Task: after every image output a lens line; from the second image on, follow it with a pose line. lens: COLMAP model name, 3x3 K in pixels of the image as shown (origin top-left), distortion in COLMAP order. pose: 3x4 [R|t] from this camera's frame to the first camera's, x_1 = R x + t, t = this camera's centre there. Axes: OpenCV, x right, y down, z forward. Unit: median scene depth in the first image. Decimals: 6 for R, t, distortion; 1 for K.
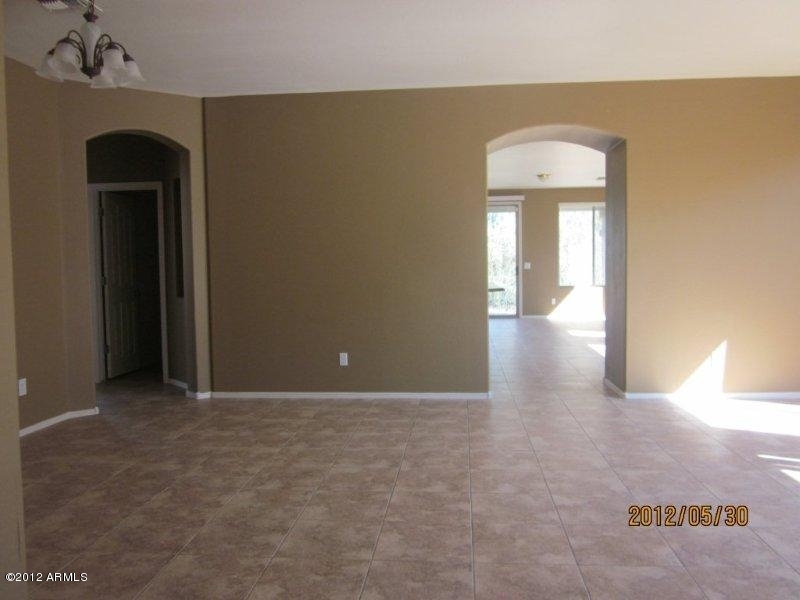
lens RADIAL K [[662.9, 0, 399.6], [0, 662.9, 299.9], [0, 0, 1]] dist [-0.043772, 0.036816]
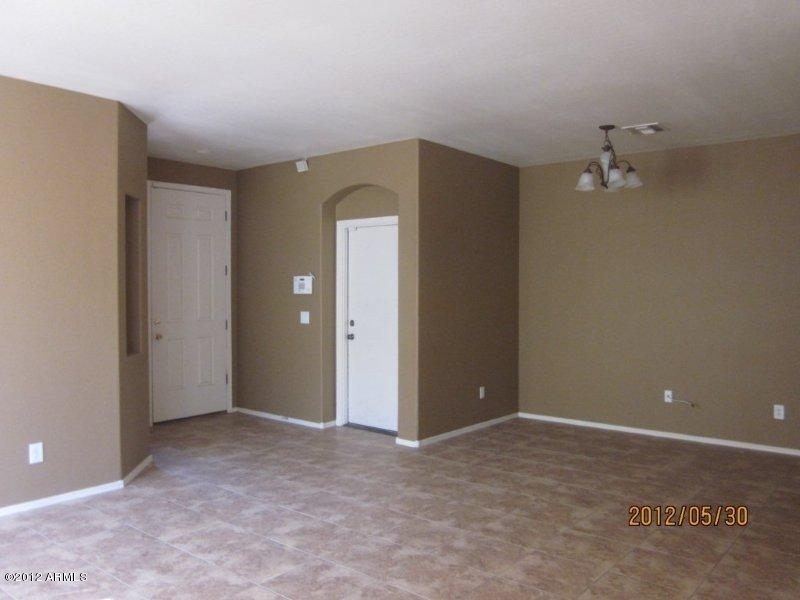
lens RADIAL K [[662.9, 0, 400.1], [0, 662.9, 299.0], [0, 0, 1]] dist [-0.043772, 0.036816]
pose [[-0.564283, 0.027488, -0.825123, 1.096178], [-0.035825, 0.997689, 0.057737, -0.161394], [0.824803, 0.062140, -0.561995, 1.525376]]
